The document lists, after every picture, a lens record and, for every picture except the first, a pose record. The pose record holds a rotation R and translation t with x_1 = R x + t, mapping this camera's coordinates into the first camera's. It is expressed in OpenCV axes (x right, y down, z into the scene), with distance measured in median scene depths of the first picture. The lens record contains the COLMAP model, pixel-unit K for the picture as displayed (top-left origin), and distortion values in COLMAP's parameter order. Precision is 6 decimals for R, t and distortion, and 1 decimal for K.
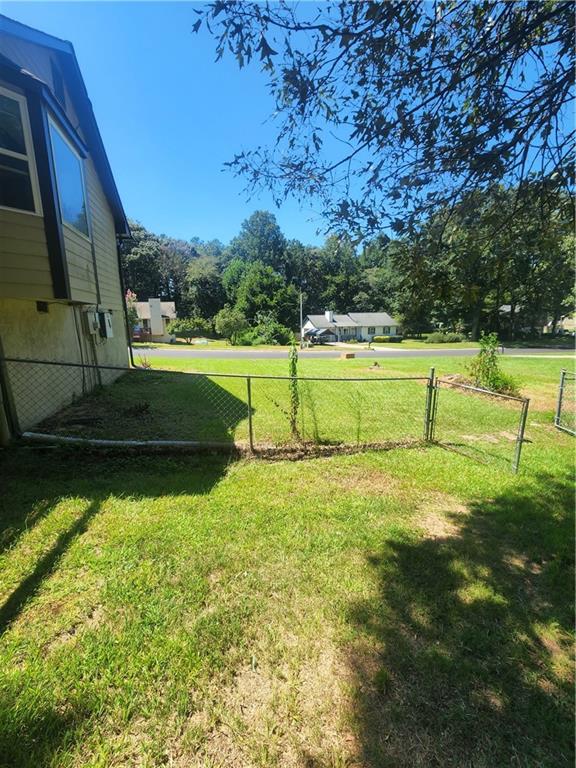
lens RADIAL K [[319.2, 0, 286.7], [0, 319.2, 382.4], [0, 0, 1]] dist [-0.006944, 0.000911]
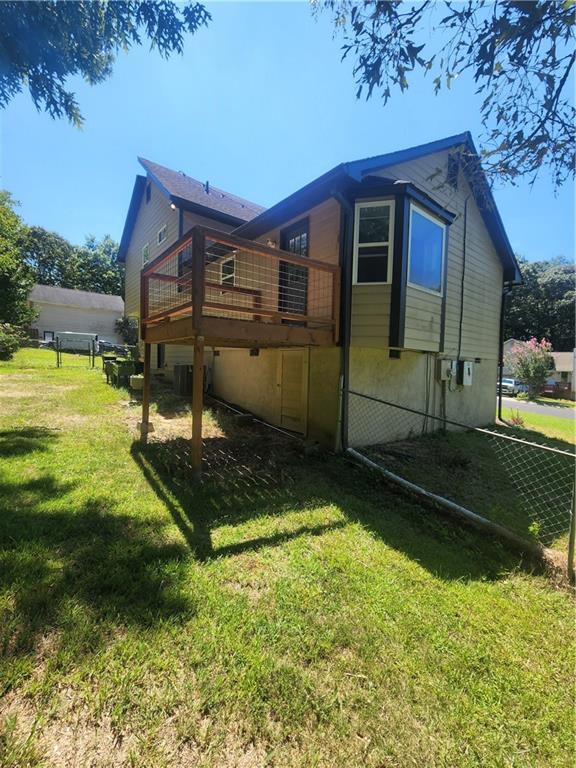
lens RADIAL K [[319.2, 0, 290.8], [0, 319.2, 377.8], [0, 0, 1]] dist [-0.006944, 0.000911]
pose [[0.392828, 0.061509, -0.917553, 0.244947], [-0.216832, 0.975824, -0.027416, -0.032073], [0.893683, 0.209725, 0.396668, 0.201041]]
